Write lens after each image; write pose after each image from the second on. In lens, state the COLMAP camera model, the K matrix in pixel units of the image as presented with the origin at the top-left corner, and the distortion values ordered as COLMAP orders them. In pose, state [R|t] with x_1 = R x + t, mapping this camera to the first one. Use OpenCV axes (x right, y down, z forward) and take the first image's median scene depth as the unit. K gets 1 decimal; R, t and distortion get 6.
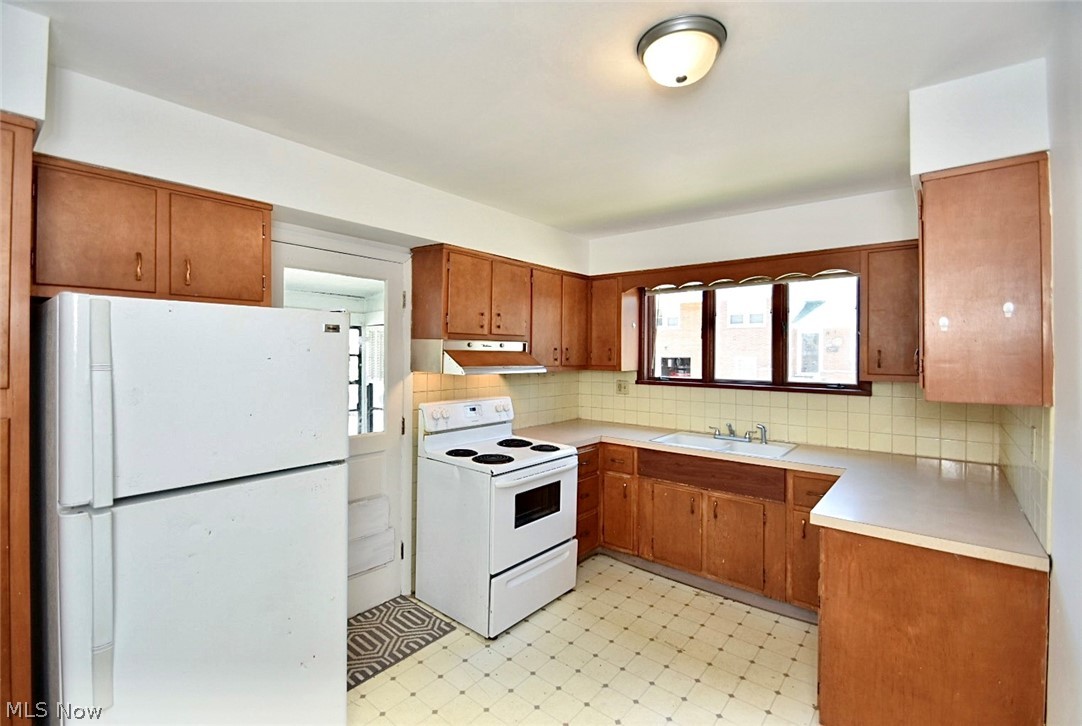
lens RADIAL K [[474.9, 0, 541.0], [0, 474.9, 363.0], [0, 0, 1]] dist [0.001387, -0.013713]
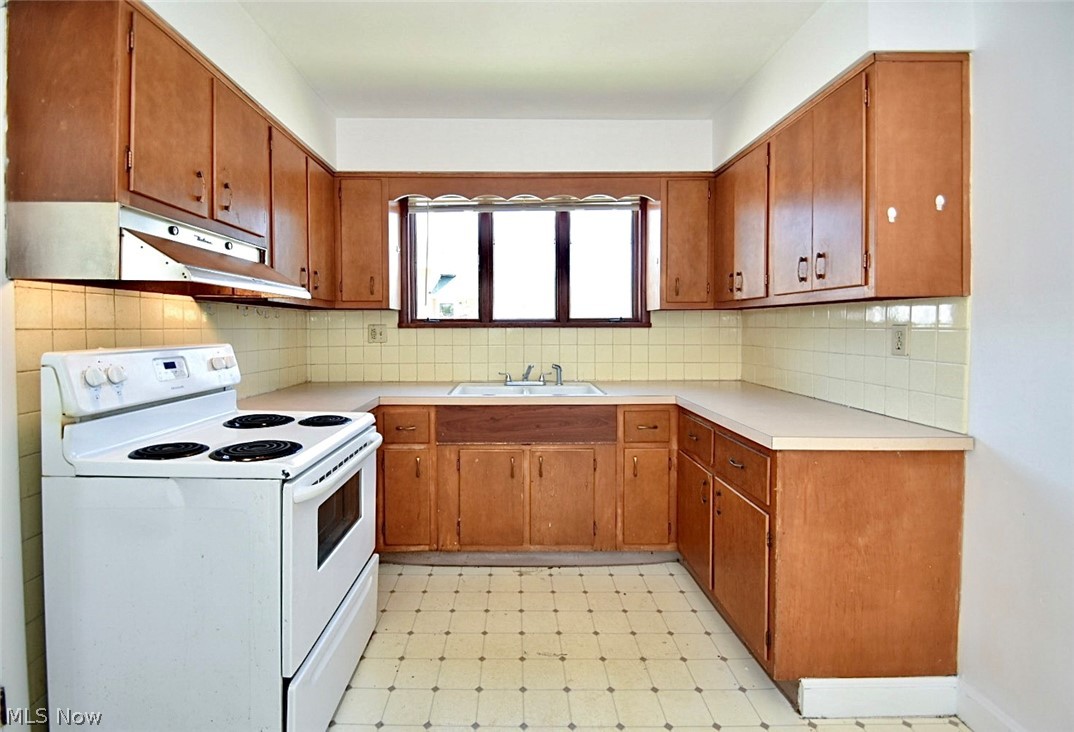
lens RADIAL K [[475.4, 0, 514.9], [0, 475.4, 343.6], [0, 0, 1]] dist [0.000892, -0.009926]
pose [[0.773443, -0.032772, 0.633017, -0.182209], [0.021439, 0.999444, 0.025548, 0.070370], [-0.633503, -0.006189, 0.773716, 0.376730]]
